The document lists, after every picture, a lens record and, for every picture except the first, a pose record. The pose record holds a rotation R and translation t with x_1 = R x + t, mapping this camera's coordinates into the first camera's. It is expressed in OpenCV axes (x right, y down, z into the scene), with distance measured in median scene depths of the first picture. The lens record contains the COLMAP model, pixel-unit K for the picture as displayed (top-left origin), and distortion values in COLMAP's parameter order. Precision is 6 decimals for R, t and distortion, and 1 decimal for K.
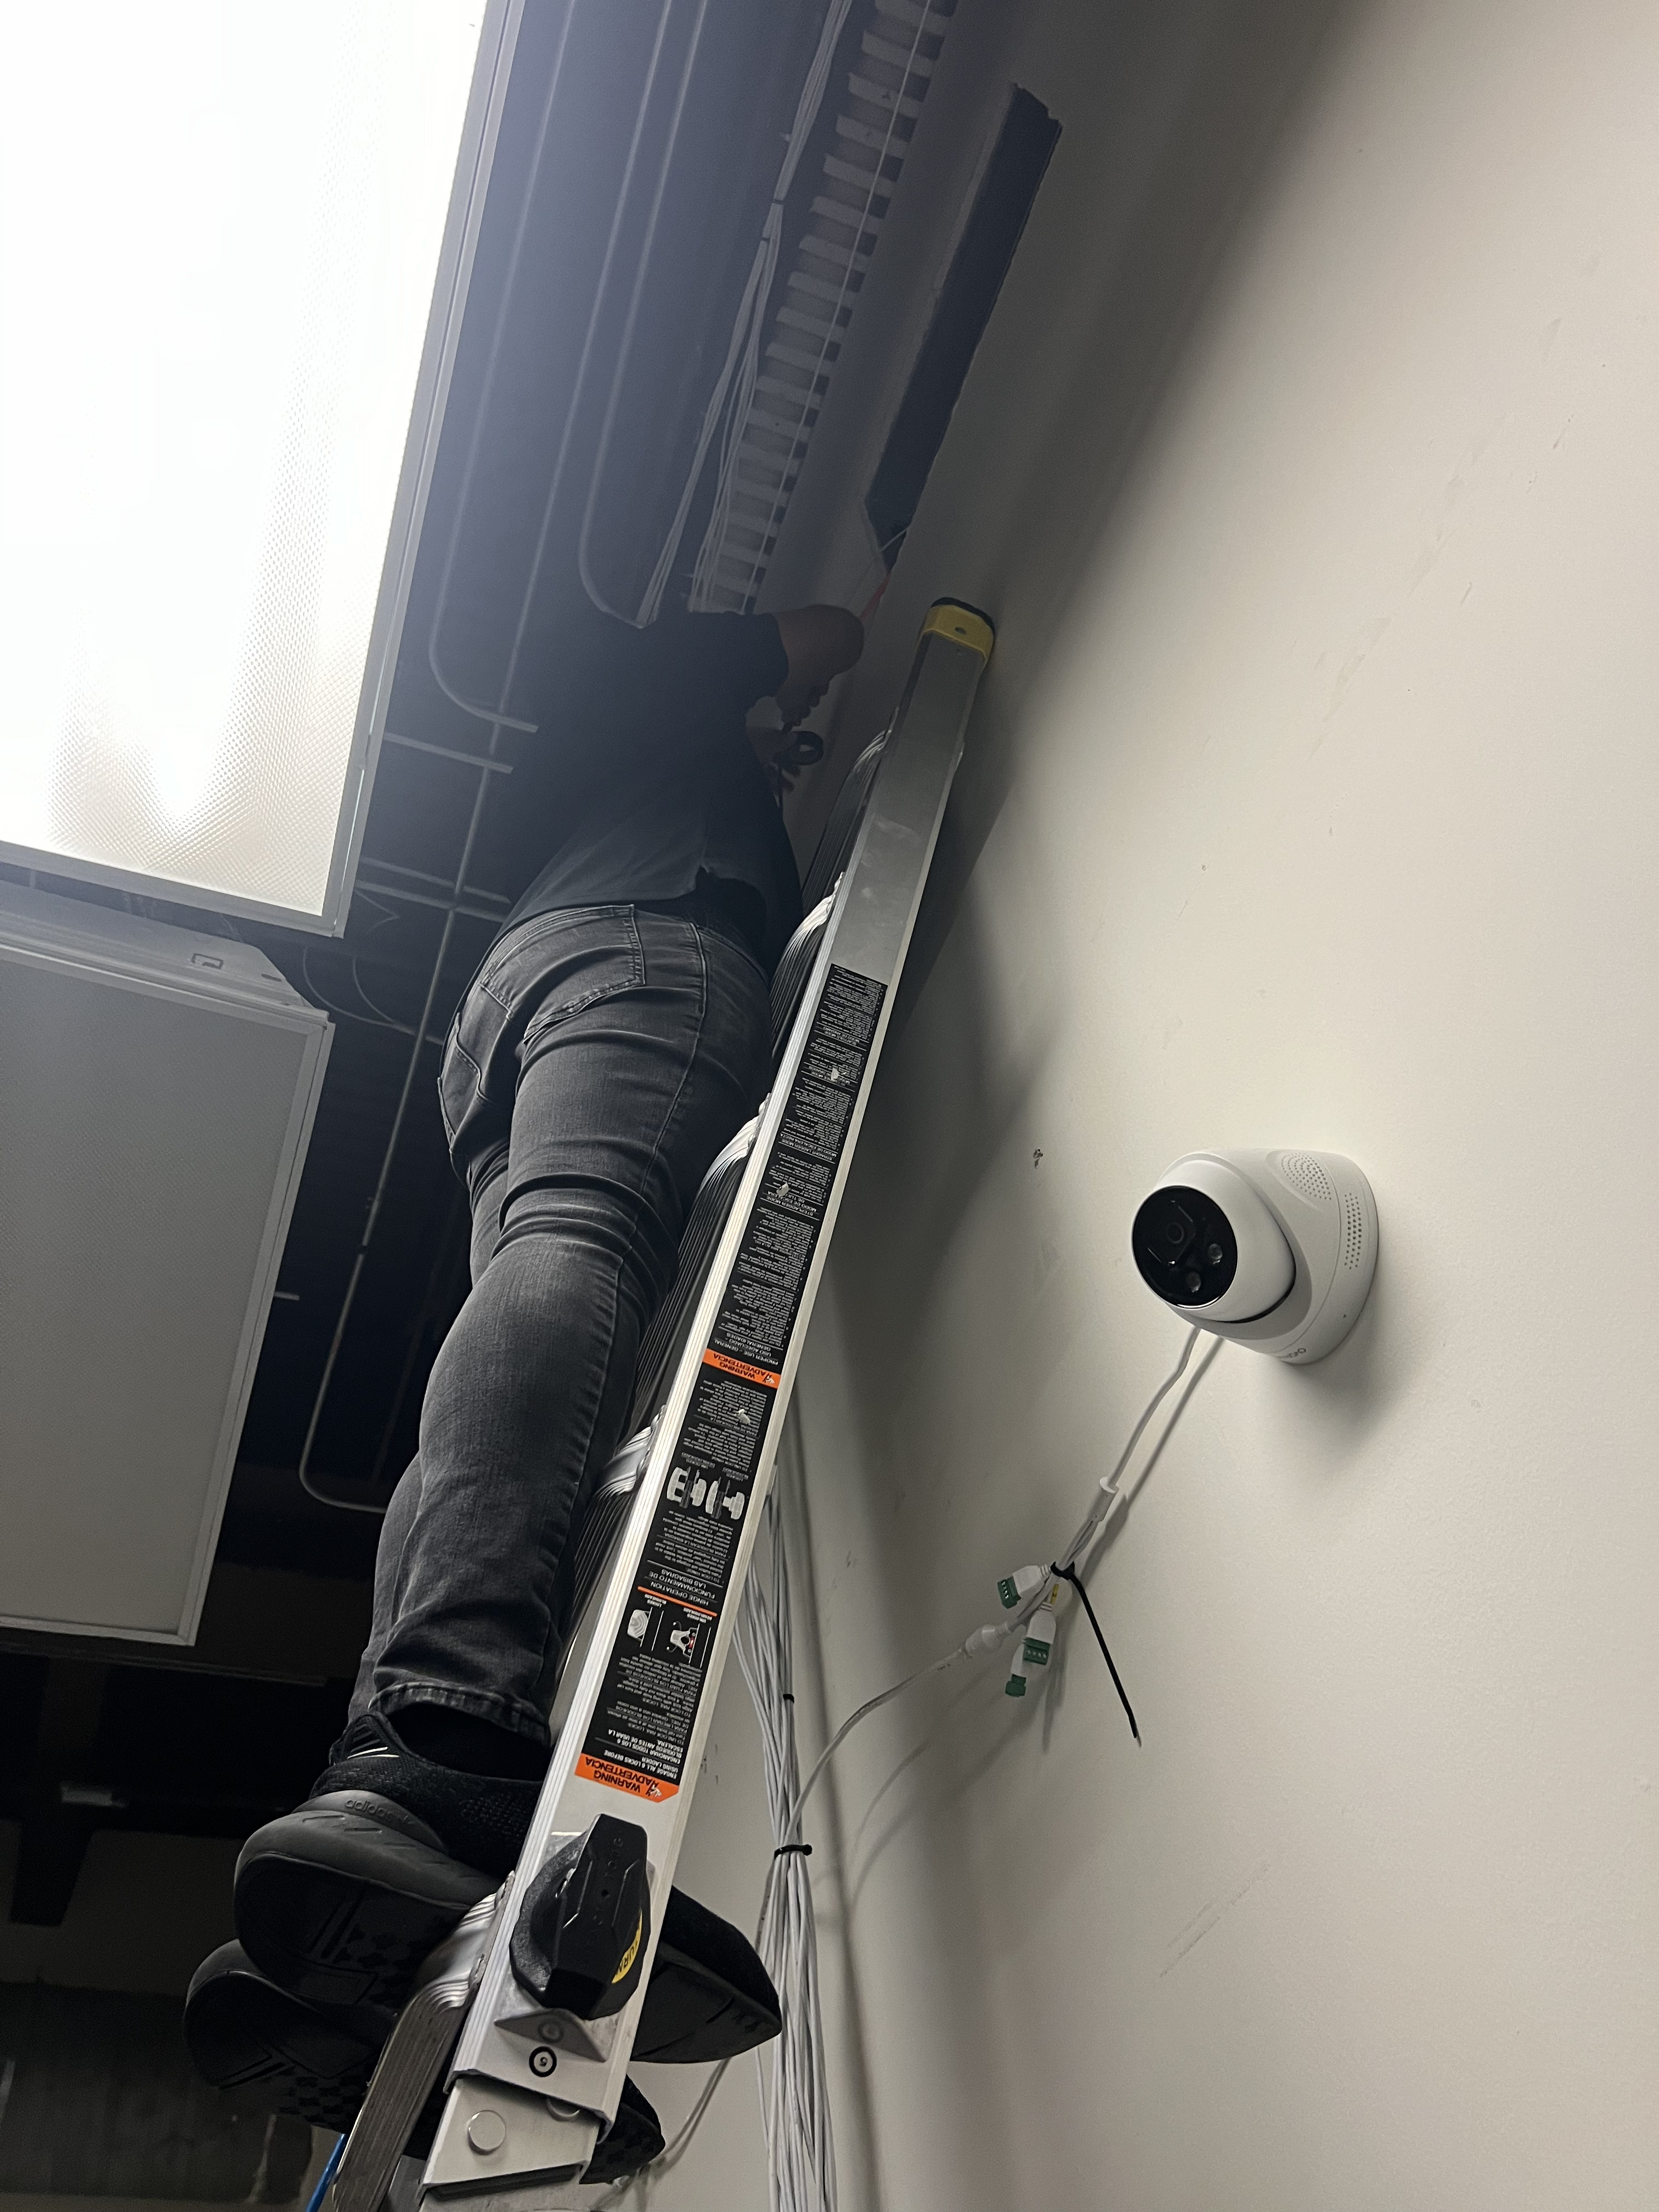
lens RADIAL K [[1706.7, 0, 829.5], [0, 1706.7, 1106.0], [0, 0, 1]] dist [0.013612, -0.025023]
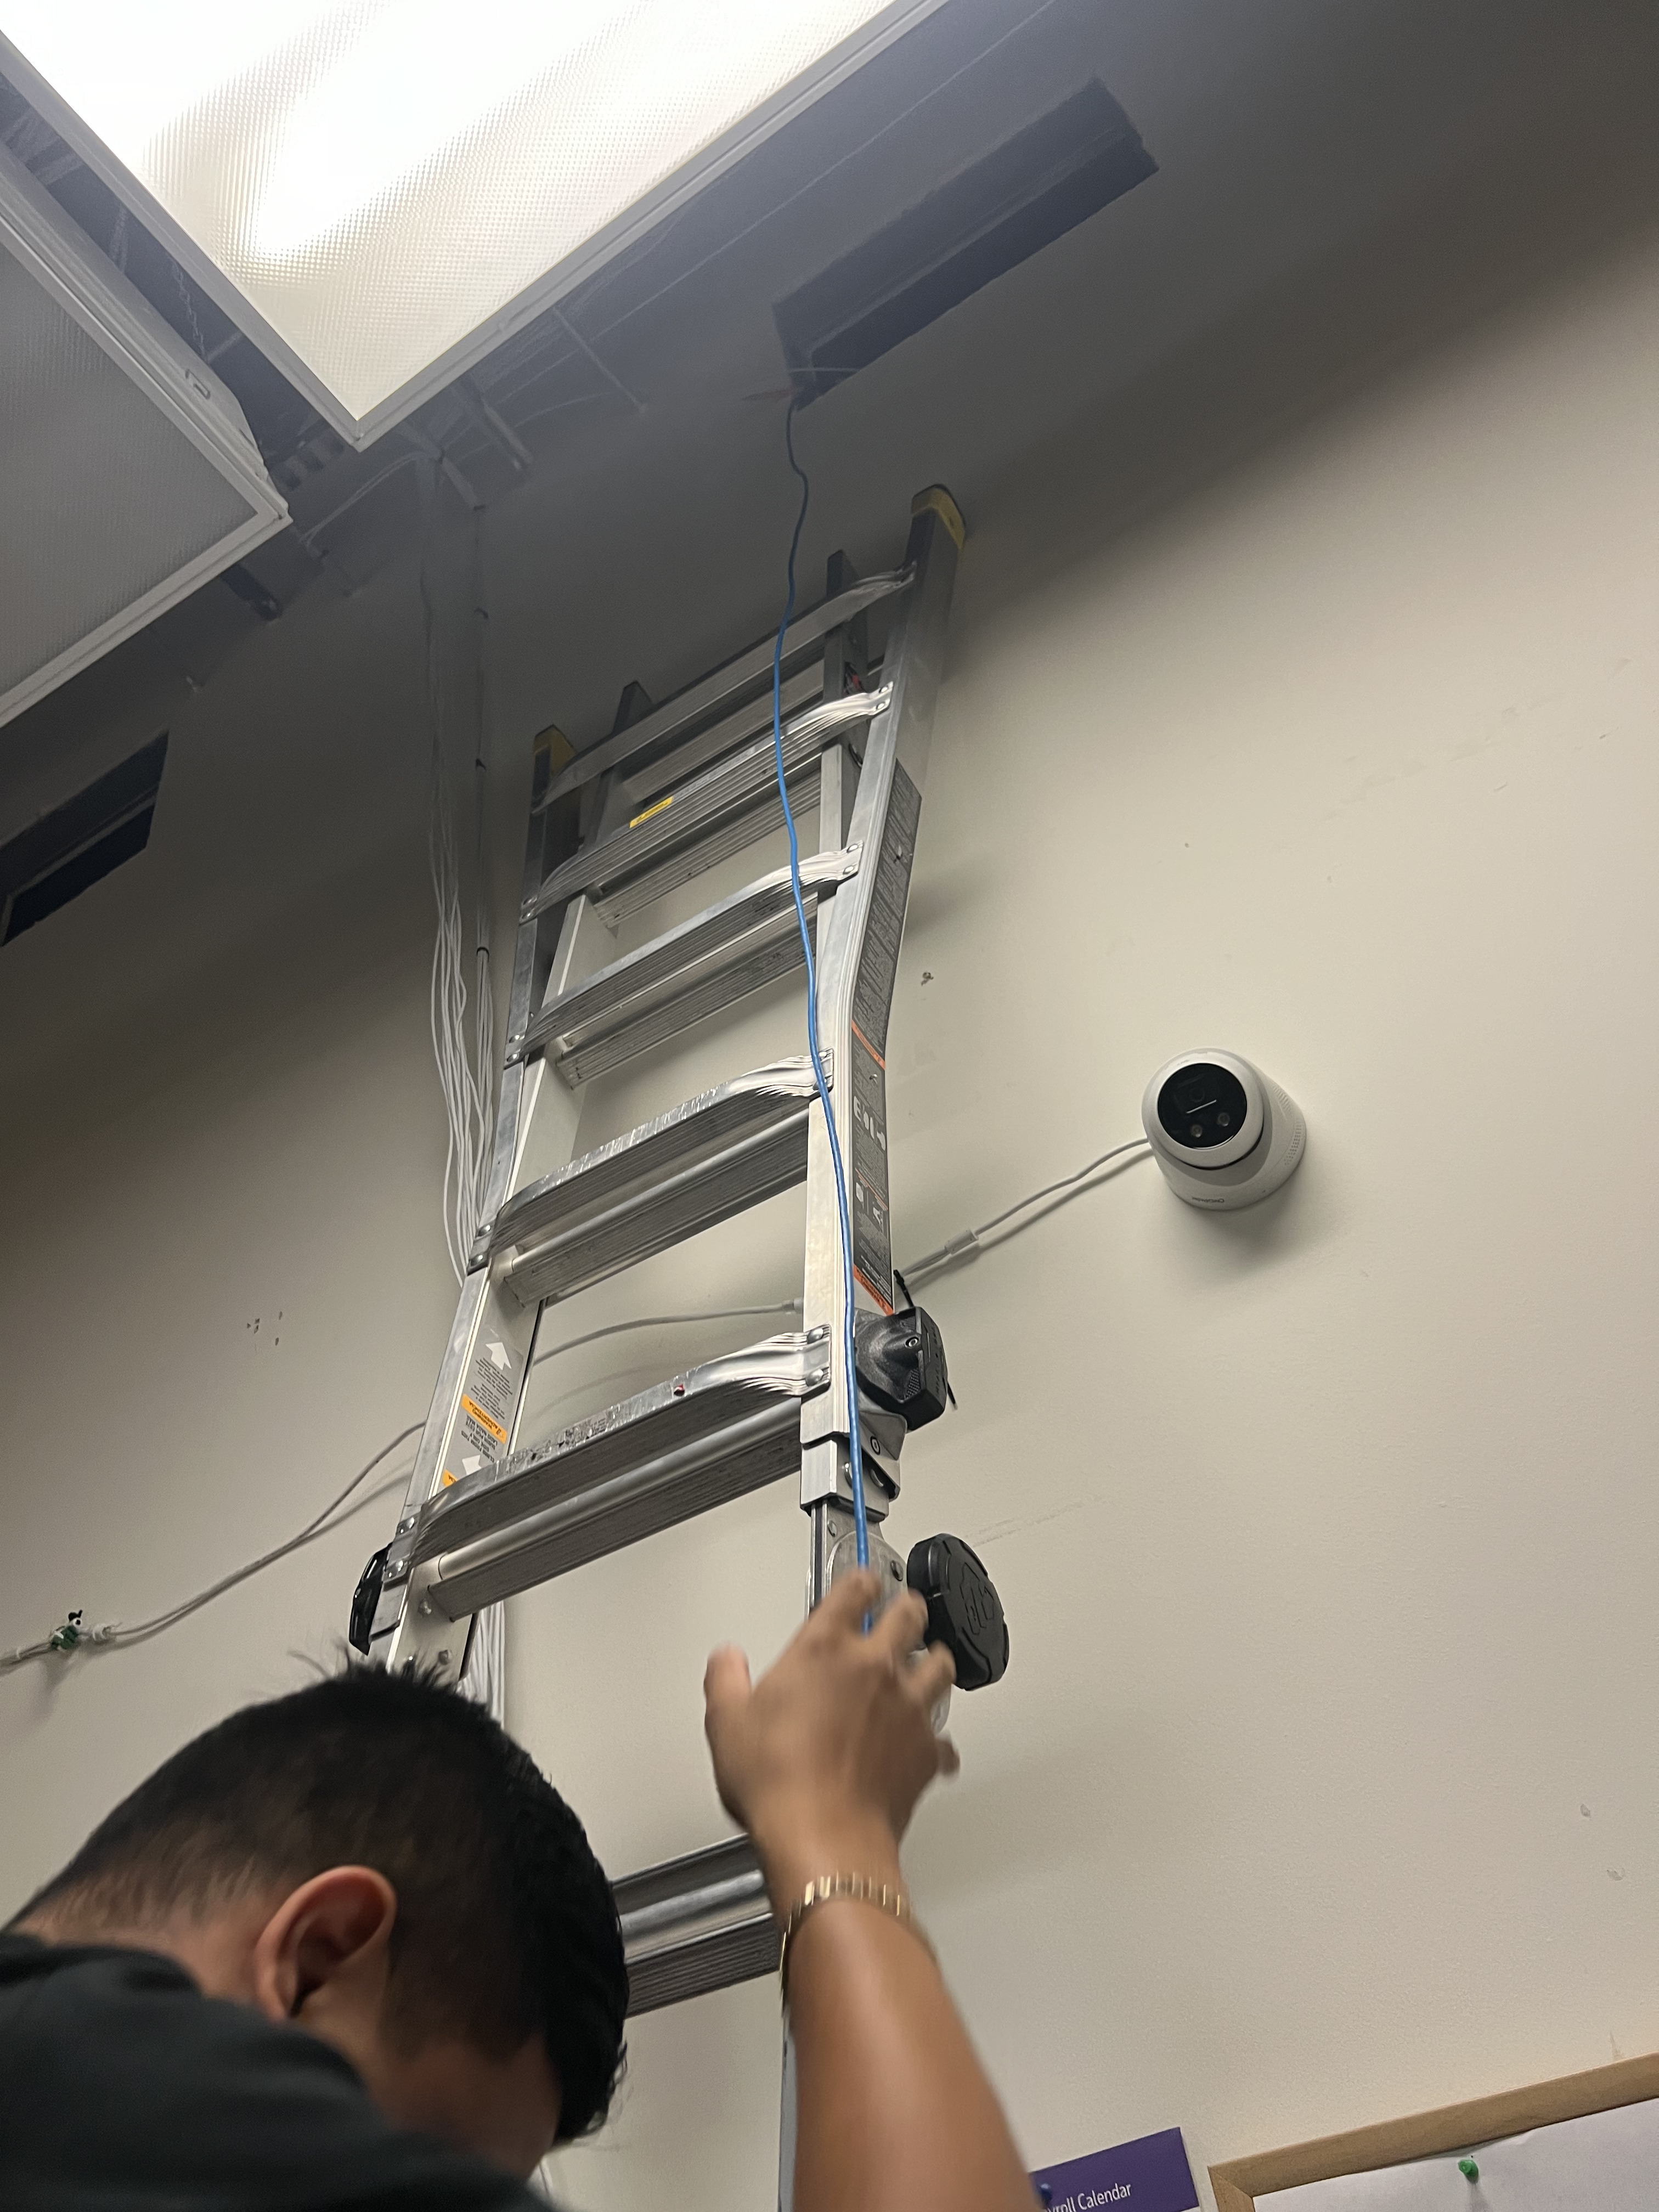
lens RADIAL K [[1723.1, 0, 824.4], [0, 1723.1, 1116.4], [0, 0, 1]] dist [0.012670, -0.000588]
pose [[0.788313, 0.405845, 0.462442, -0.656720], [-0.452562, 0.891664, -0.011065, 0.233508], [-0.416834, -0.200561, 0.886580, -0.139074]]
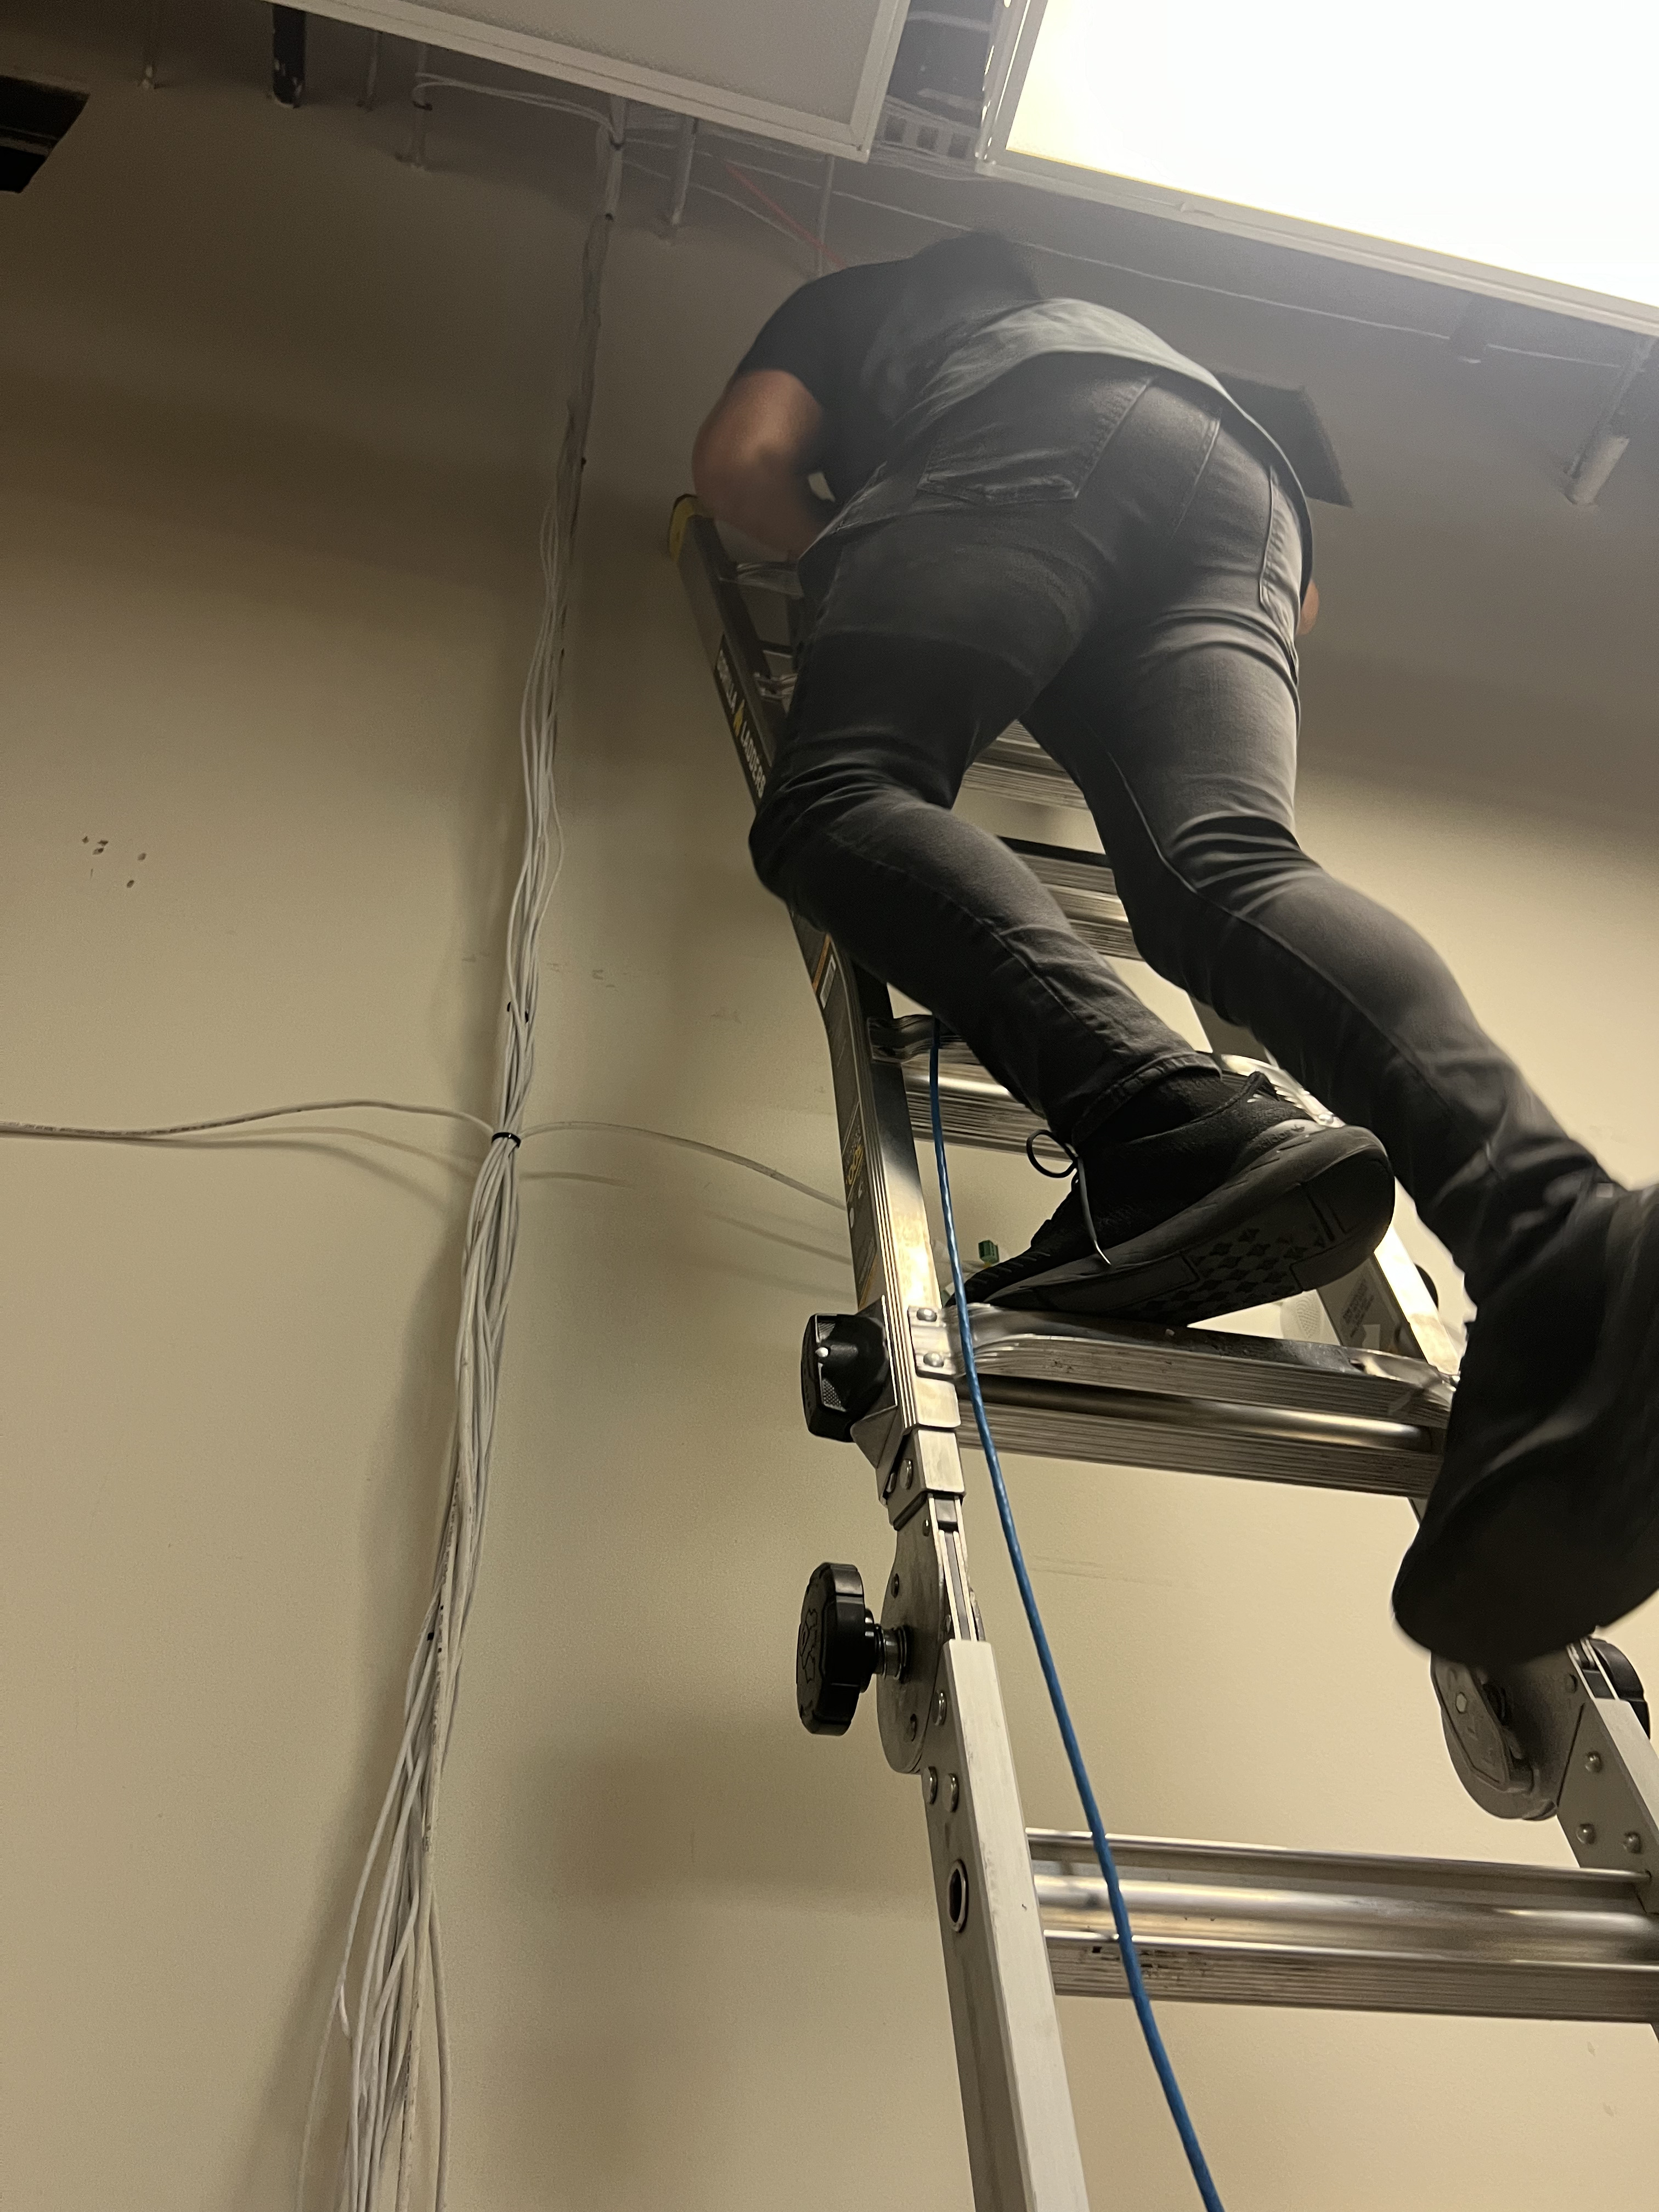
lens RADIAL K [[1663.7, 0, 800.7], [0, 1663.7, 1104.6], [0, 0, 1]] dist [0.030600, -0.051278]
pose [[0.103166, 0.706277, 0.700378, -0.971236], [-0.776671, 0.497098, -0.386880, 0.955912], [-0.621401, -0.504050, 0.599828, 0.501942]]
